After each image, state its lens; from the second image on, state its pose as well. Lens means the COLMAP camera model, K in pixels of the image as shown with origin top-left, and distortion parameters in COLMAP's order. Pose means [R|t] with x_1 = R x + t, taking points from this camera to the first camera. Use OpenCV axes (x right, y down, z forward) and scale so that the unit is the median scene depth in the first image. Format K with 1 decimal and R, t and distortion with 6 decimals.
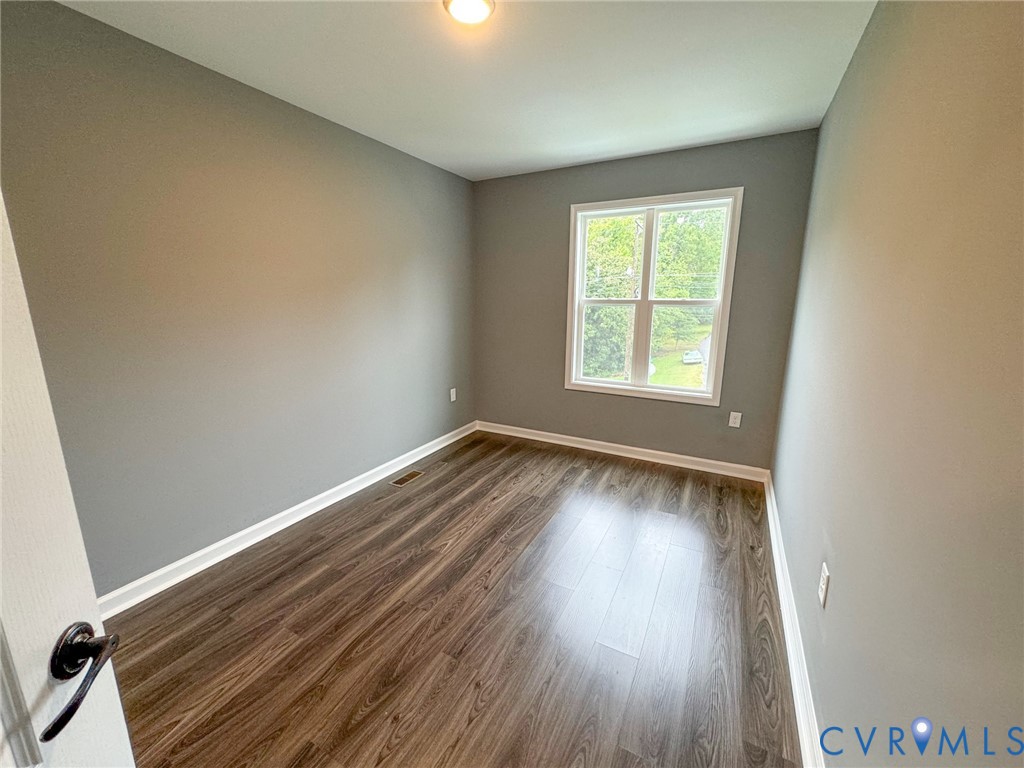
lens RADIAL K [[407.9, 0, 511.8], [0, 407.9, 382.4], [0, 0, 1]] dist [-0.001395, -0.000012]
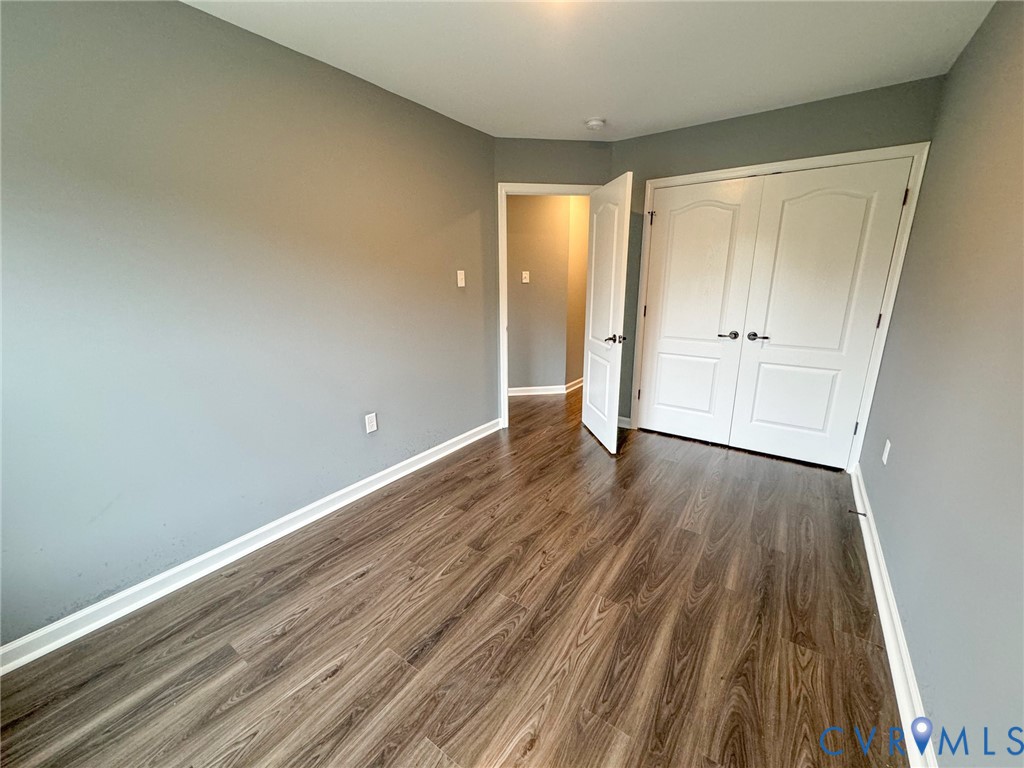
lens RADIAL K [[407.9, 0, 511.8], [0, 407.9, 382.4], [0, 0, 1]] dist [-0.001395, -0.000012]
pose [[-0.993028, -0.021869, 0.115836, -0.082487], [0.031645, 0.897119, 0.440654, -0.320428], [-0.113555, 0.441248, -0.890172, 1.558838]]
